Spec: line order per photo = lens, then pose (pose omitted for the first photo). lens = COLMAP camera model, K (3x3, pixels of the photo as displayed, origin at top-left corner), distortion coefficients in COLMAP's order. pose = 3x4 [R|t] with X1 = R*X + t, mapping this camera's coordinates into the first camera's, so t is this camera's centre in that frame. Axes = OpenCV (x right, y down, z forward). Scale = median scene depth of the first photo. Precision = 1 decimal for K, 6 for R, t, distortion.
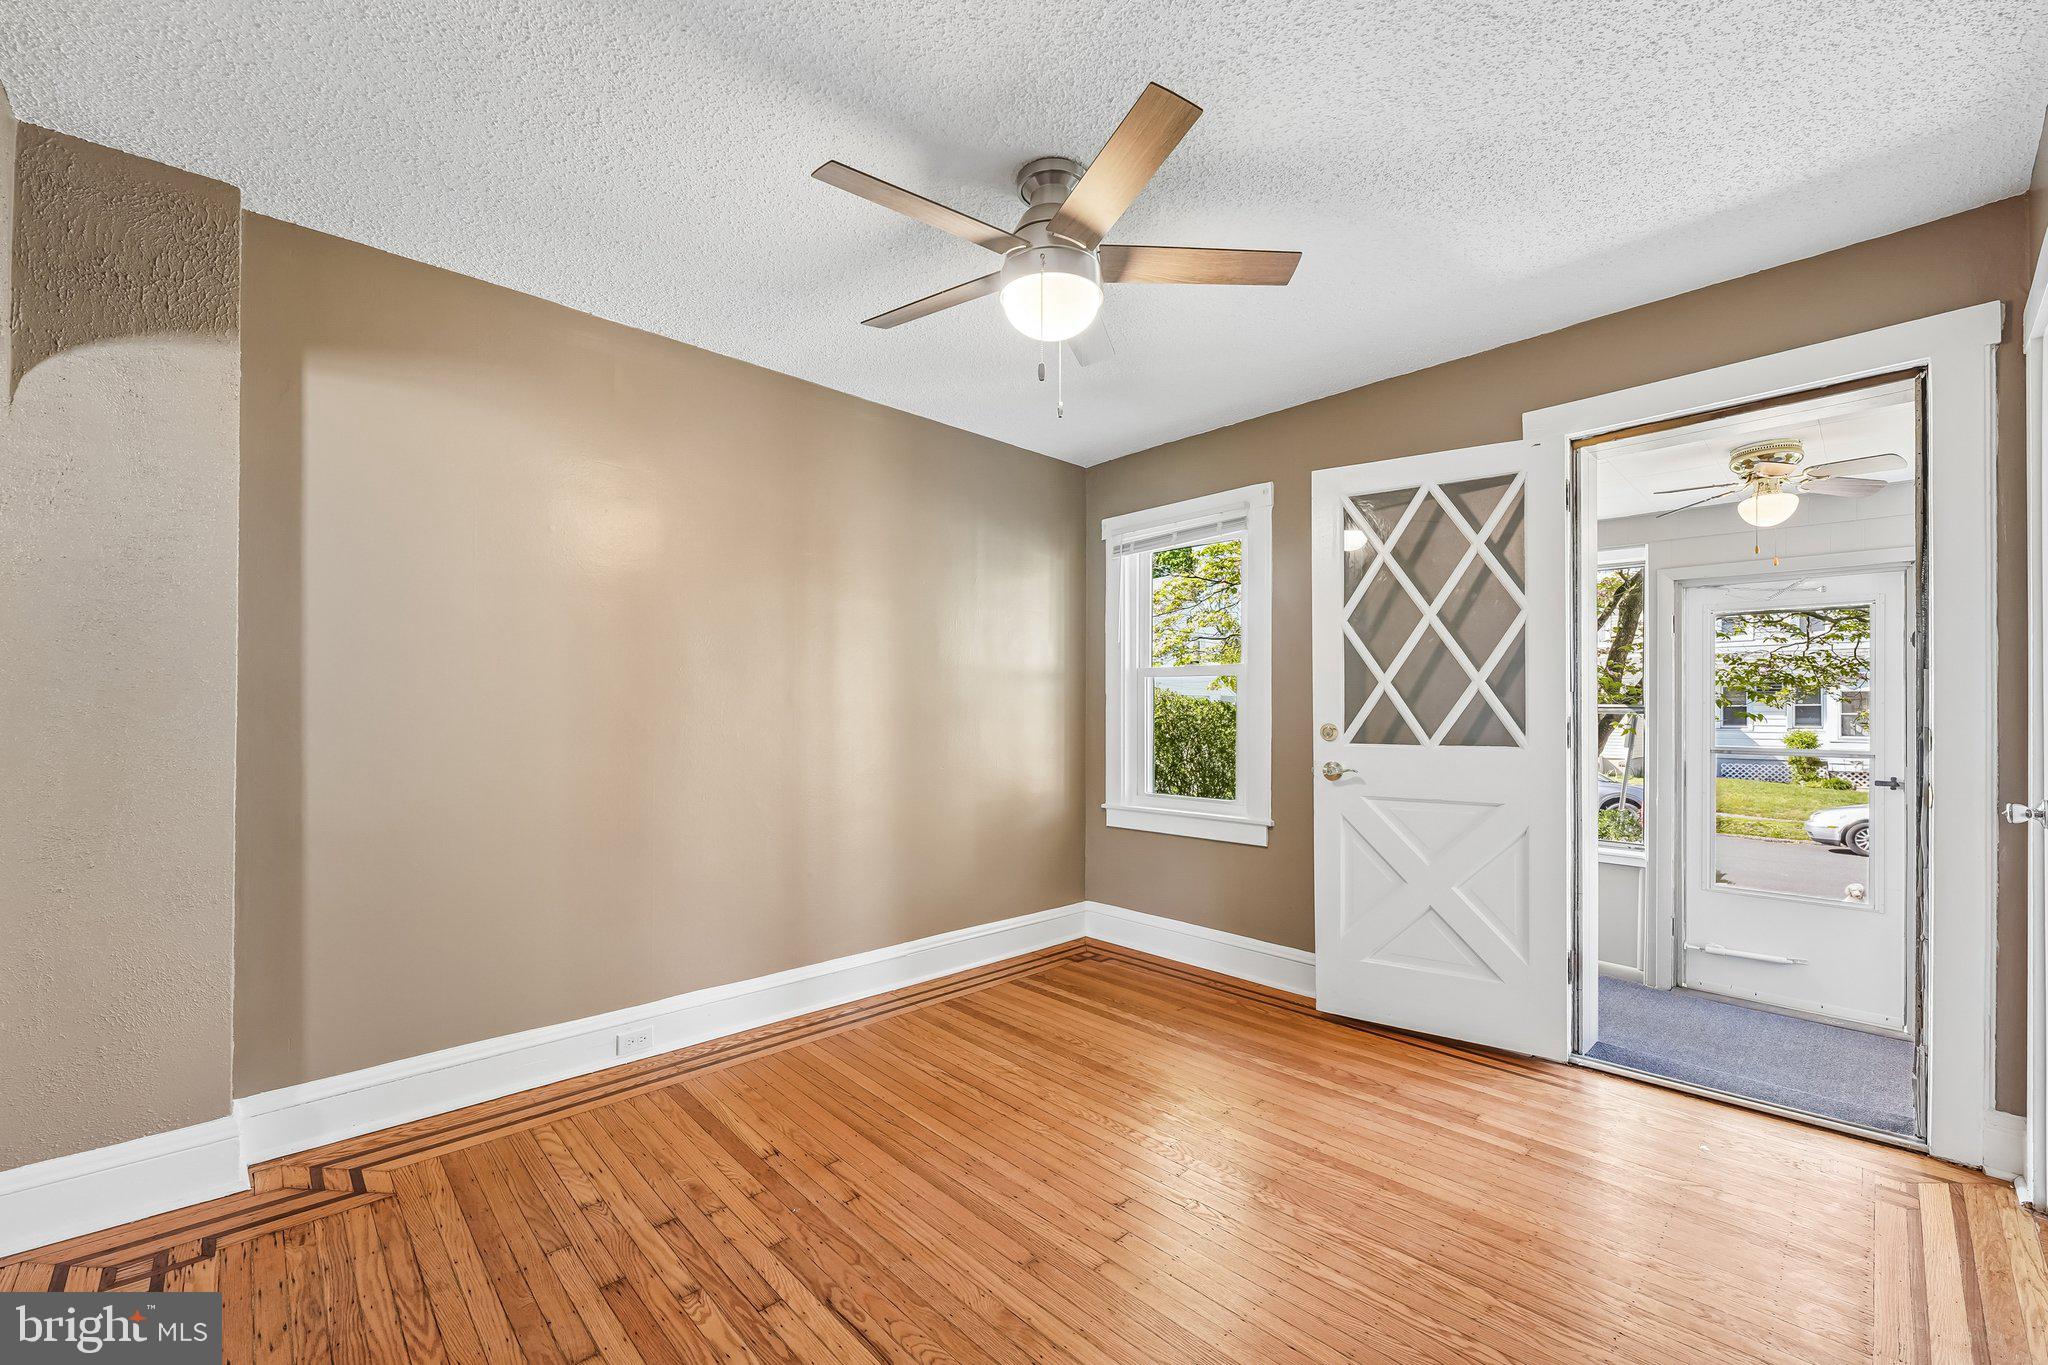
lens RADIAL K [[845.8, 0, 1007.8], [0, 845.8, 714.7], [0, 0, 1]] dist [0.001476, 0.000423]
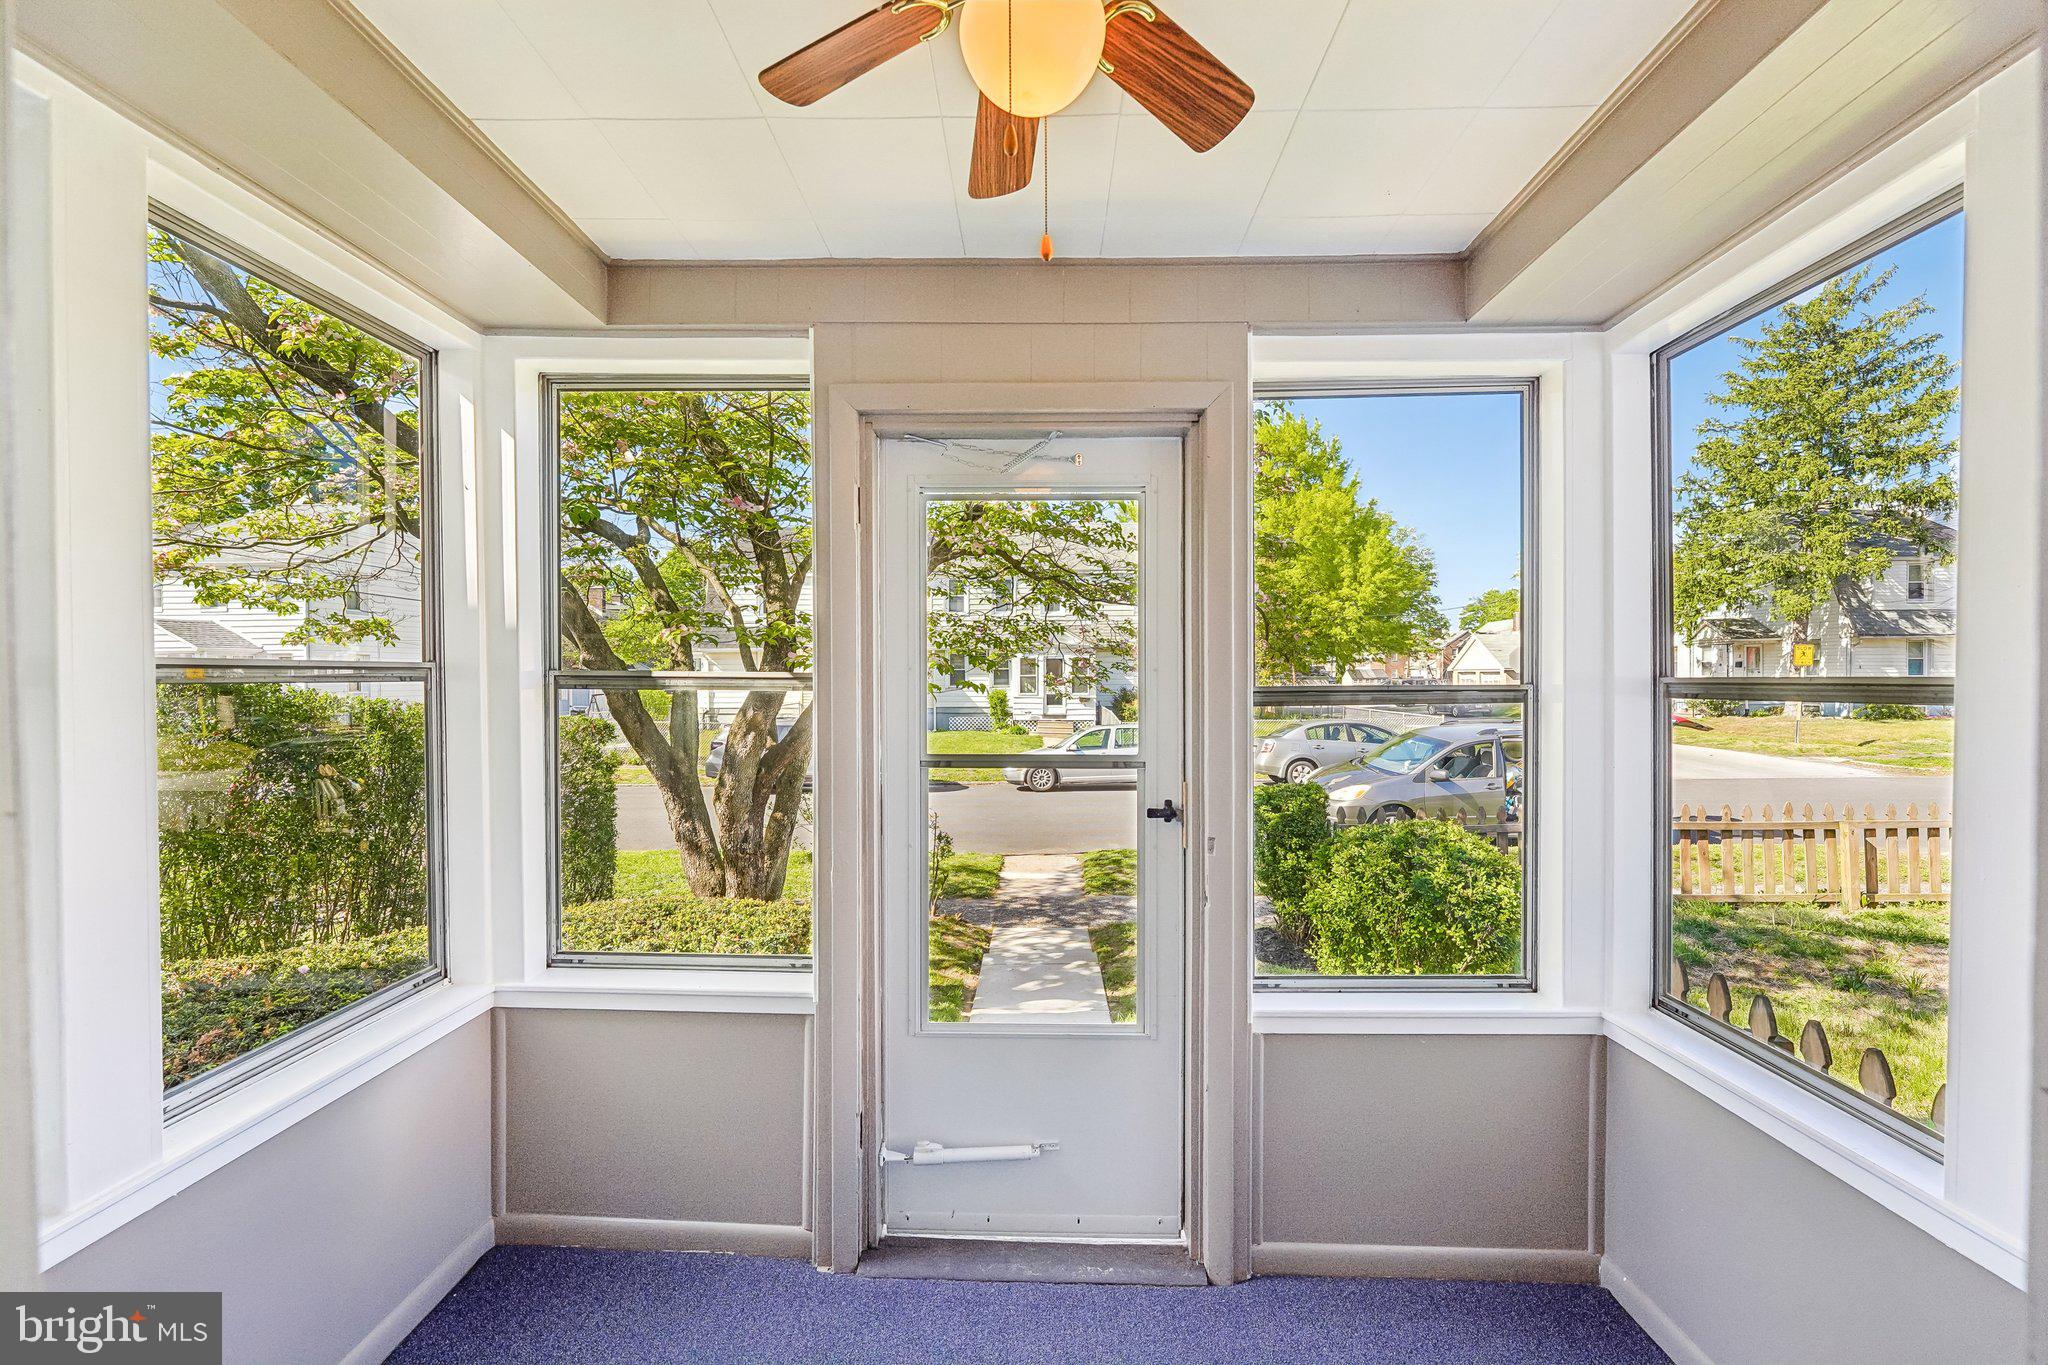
lens RADIAL K [[818.8, 0, 1024.0], [0, 818.8, 682.5], [0, 0, 1]] dist [-0.000089, 0.000192]
pose [[0.703360, -0.009944, 0.710764, 0.348891], [0.004556, 0.999945, 0.009482, -0.006387], [-0.710819, -0.003431, 0.703367, 0.405260]]
